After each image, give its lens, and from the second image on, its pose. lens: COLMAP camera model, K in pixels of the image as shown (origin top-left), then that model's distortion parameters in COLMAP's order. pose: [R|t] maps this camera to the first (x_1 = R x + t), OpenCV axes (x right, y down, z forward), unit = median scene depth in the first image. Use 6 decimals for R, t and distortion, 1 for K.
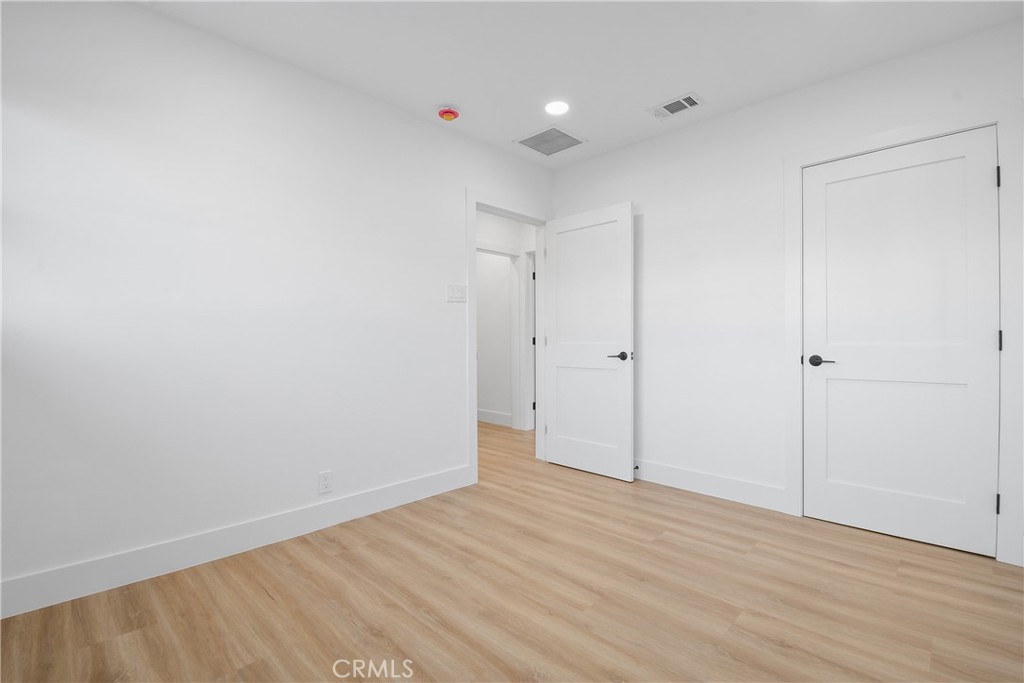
lens RADIAL K [[460.1, 0, 507.1], [0, 460.1, 359.6], [0, 0, 1]] dist [0.001420, -0.016243]
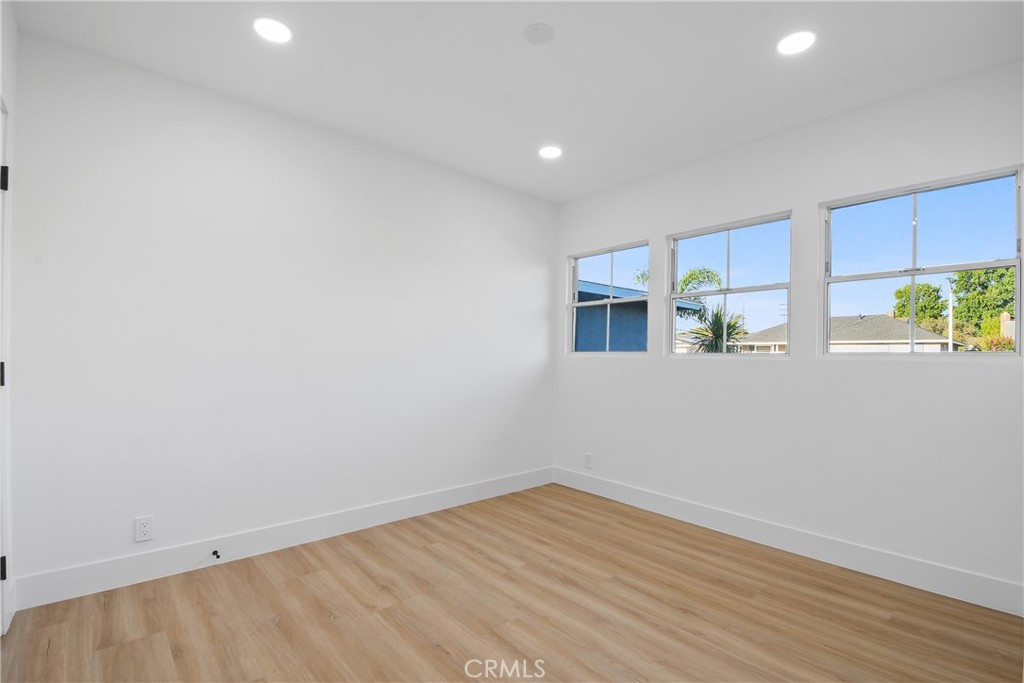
lens RADIAL K [[460.1, 0, 507.1], [0, 460.1, 359.6], [0, 0, 1]] dist [0.001420, -0.016243]
pose [[-0.997465, -0.013105, 0.069943, 0.119523], [-0.009595, 0.998689, 0.050280, -0.143424], [-0.070510, 0.049482, -0.996283, 2.114607]]
